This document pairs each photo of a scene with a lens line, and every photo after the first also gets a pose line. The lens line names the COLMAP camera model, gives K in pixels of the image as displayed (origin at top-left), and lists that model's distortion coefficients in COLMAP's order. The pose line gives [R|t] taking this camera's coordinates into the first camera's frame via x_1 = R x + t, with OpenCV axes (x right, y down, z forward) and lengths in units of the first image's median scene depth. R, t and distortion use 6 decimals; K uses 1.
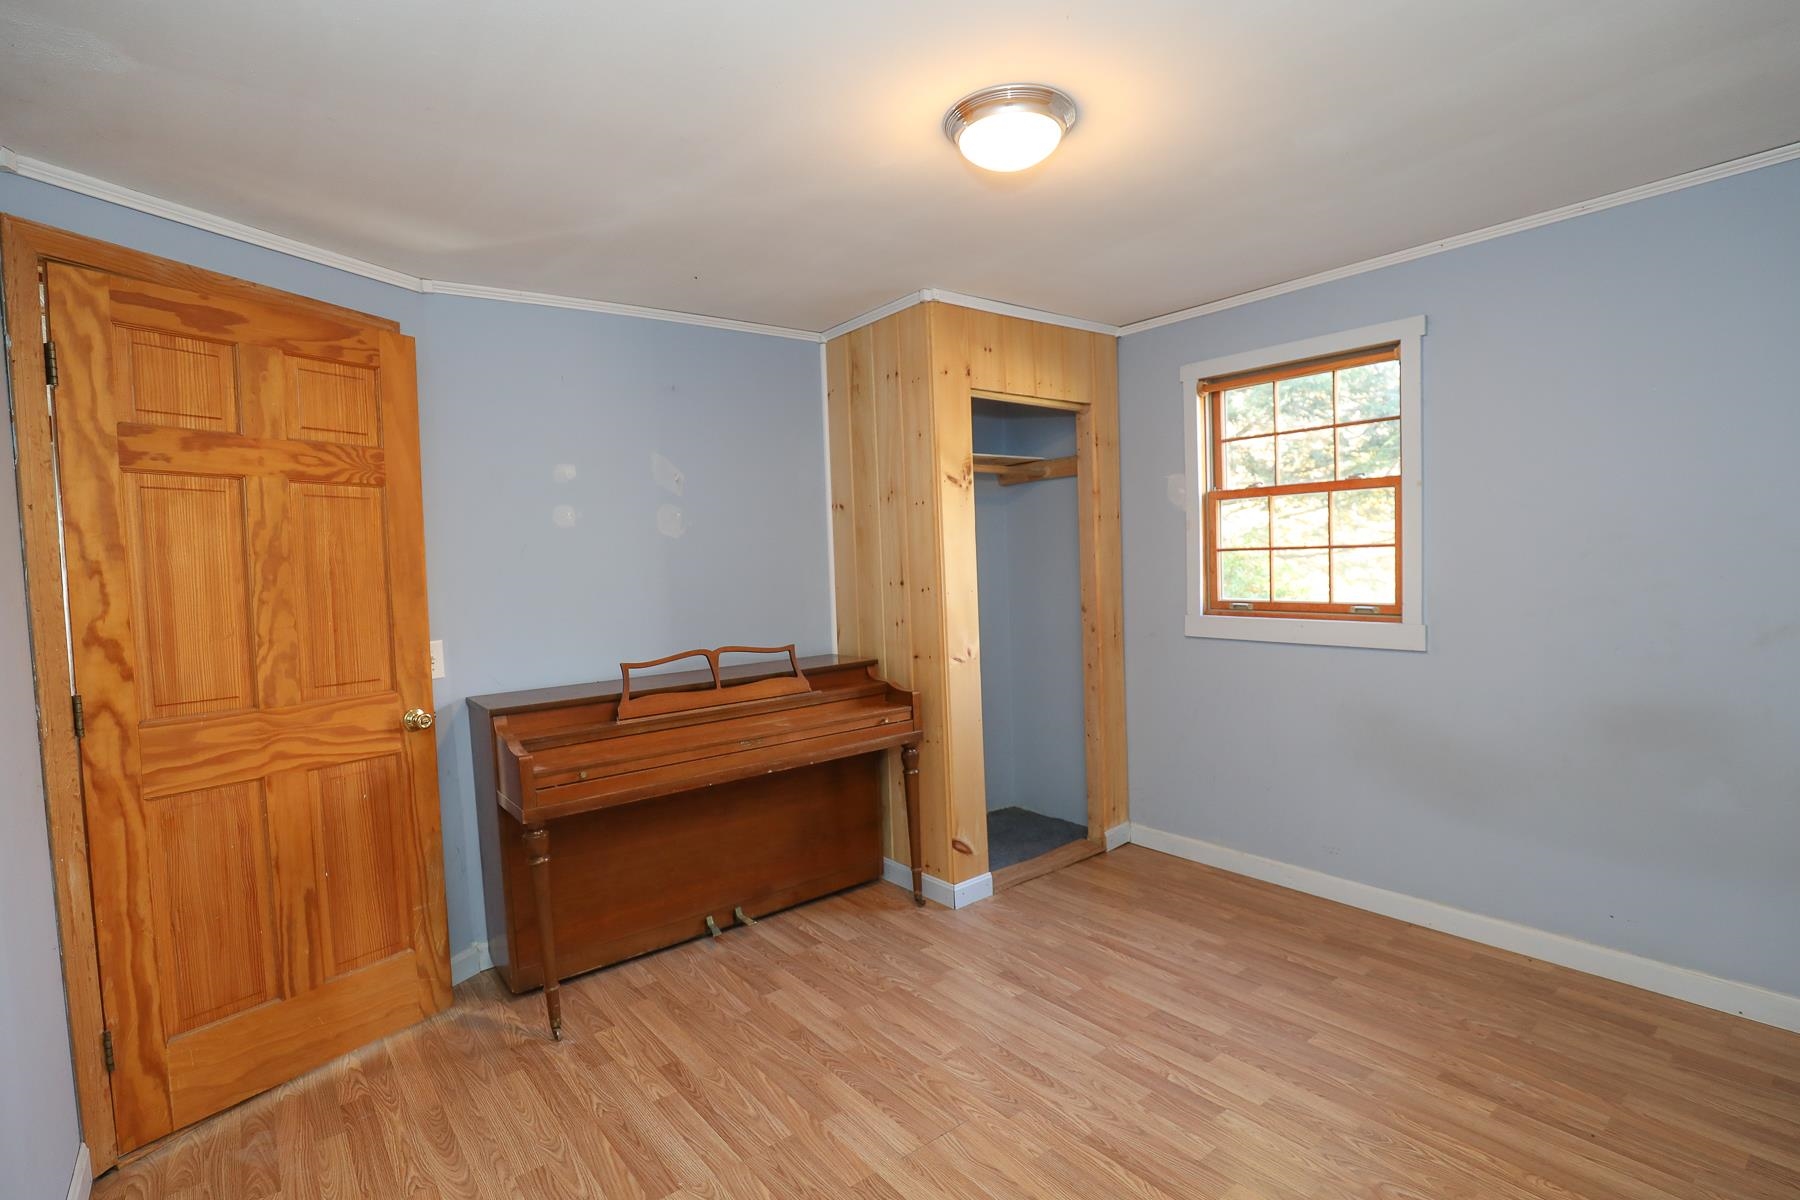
lens RADIAL K [[858.8, 0, 902.0], [0, 858.8, 612.5], [0, 0, 1]] dist [-0.028629, 0.001635]
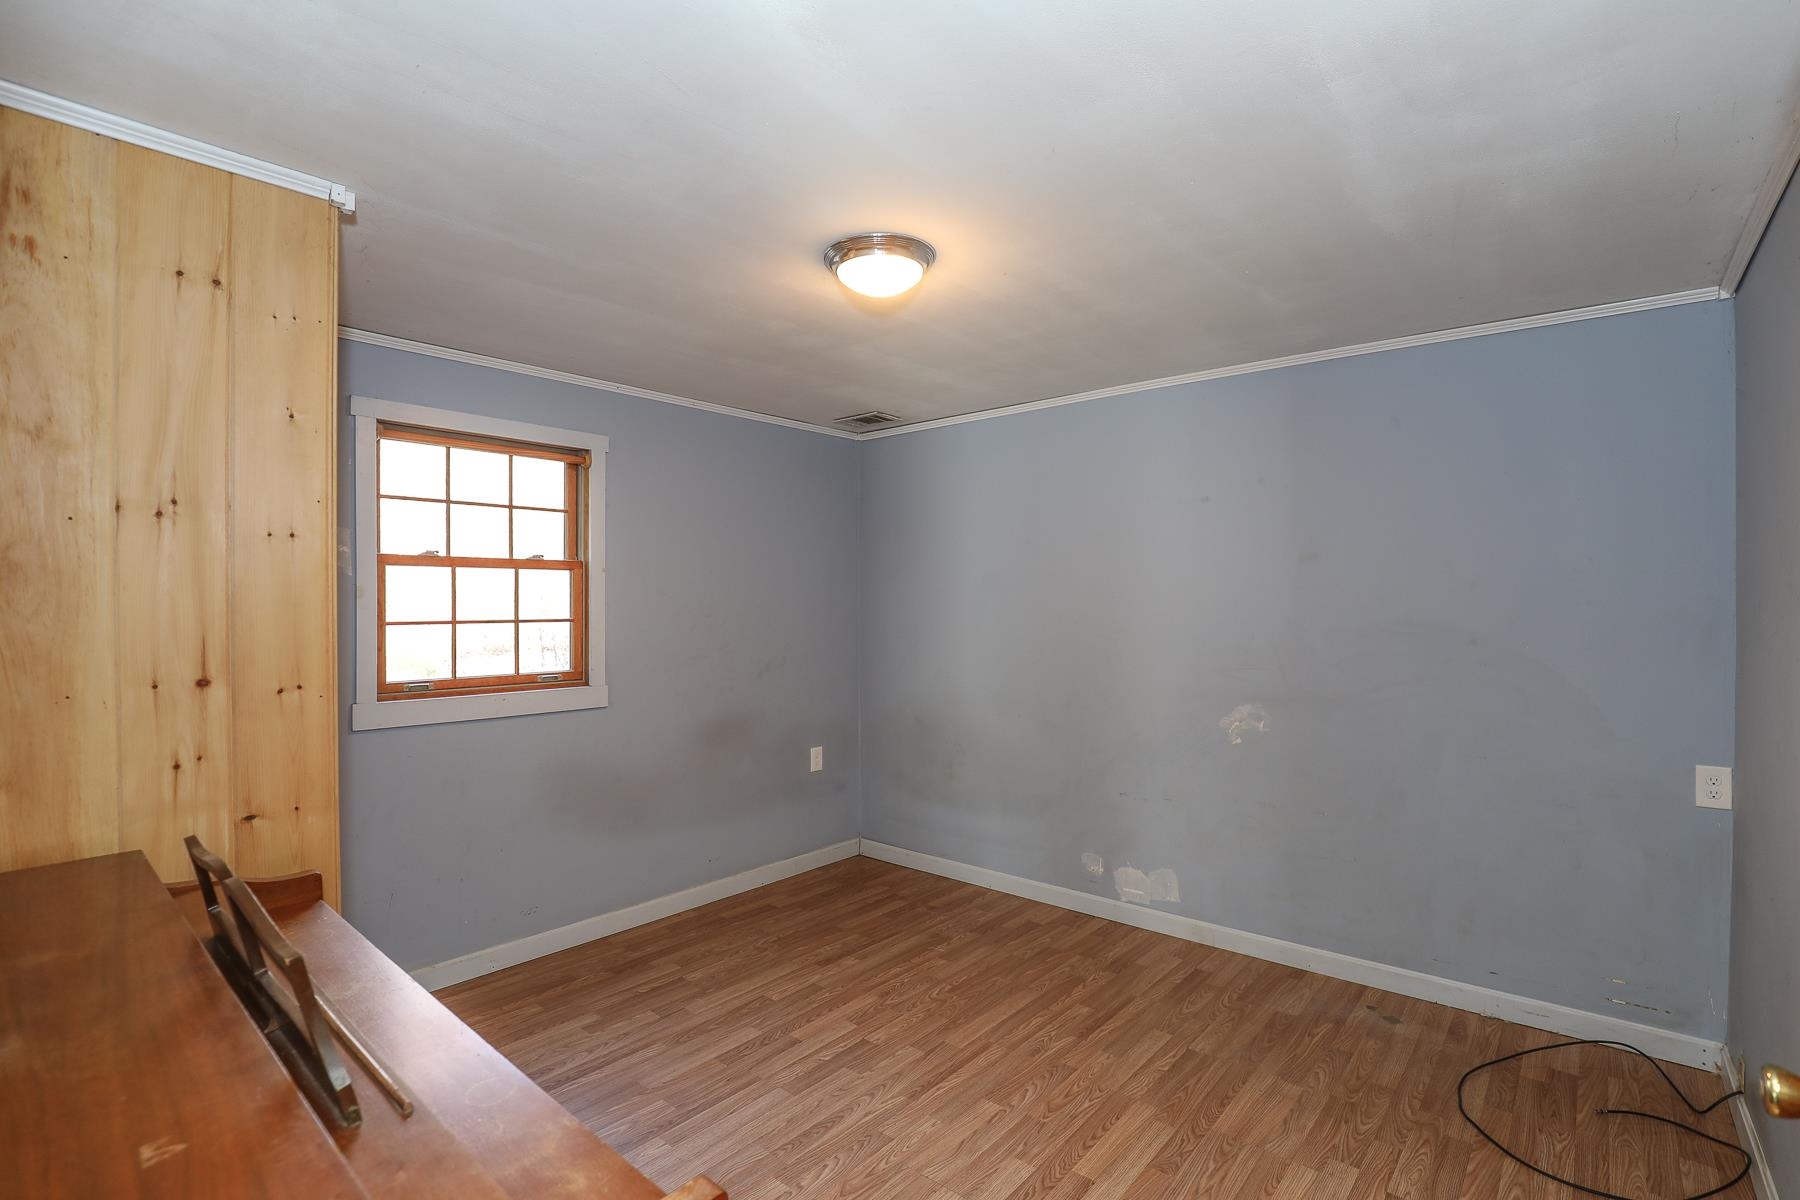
lens RADIAL K [[834.3, 0, 912.3], [0, 834.3, 600.8], [0, 0, 1]] dist [-0.026710, 0.001389]
pose [[-0.194922, 0.037378, 0.980106, -0.701428], [0.070603, 0.997216, -0.023989, -0.050404], [-0.978274, 0.064522, -0.197019, 0.847047]]
